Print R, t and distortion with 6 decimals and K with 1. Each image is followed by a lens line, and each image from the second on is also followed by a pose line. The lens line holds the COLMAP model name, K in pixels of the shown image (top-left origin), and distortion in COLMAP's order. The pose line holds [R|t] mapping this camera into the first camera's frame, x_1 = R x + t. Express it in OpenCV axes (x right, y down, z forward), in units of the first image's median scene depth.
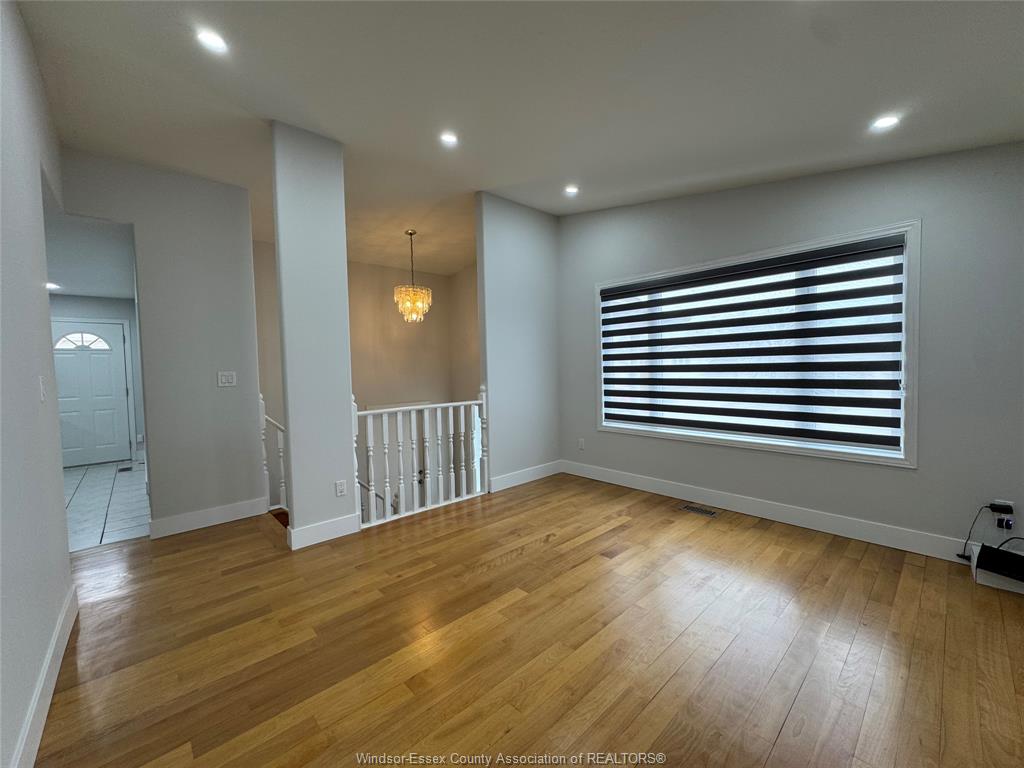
lens RADIAL K [[410.2, 0, 512.2], [0, 410.2, 381.7], [0, 0, 1]] dist [-0.003928, 0.000351]
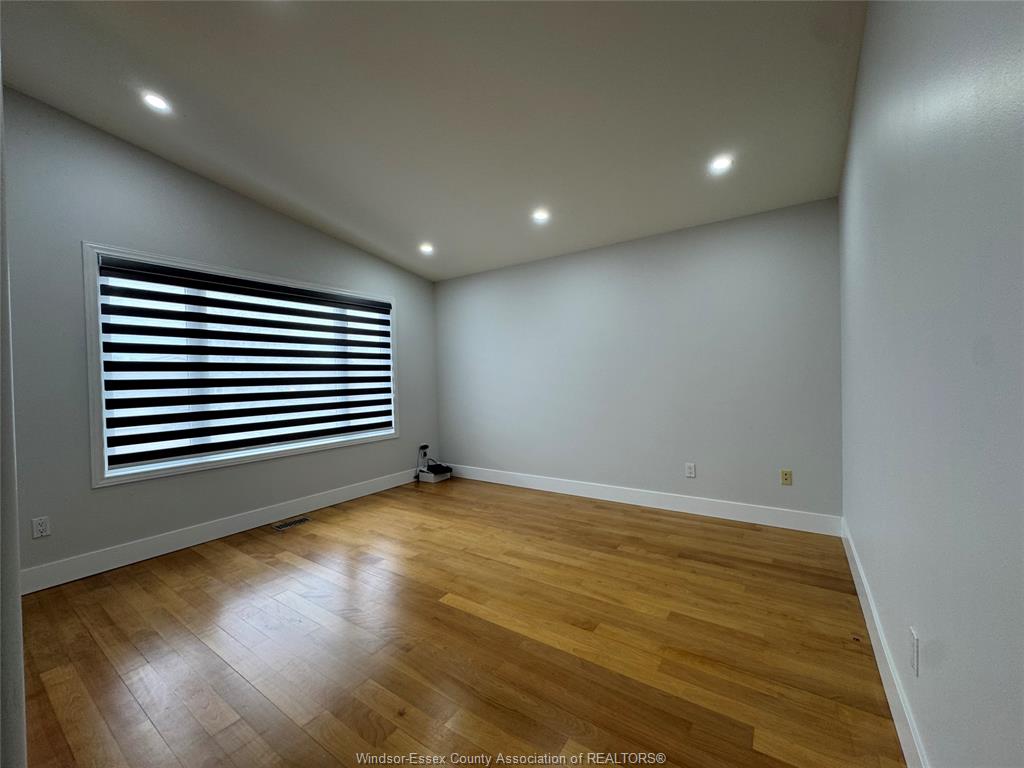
lens RADIAL K [[410.2, 0, 514.7], [0, 410.2, 382.2], [0, 0, 1]] dist [-0.003928, 0.000351]
pose [[-0.234308, 0.020548, 0.971945, -0.647025], [0.069219, 0.997592, -0.004403, 0.014154], [-0.969695, 0.066246, -0.235166, 0.692912]]
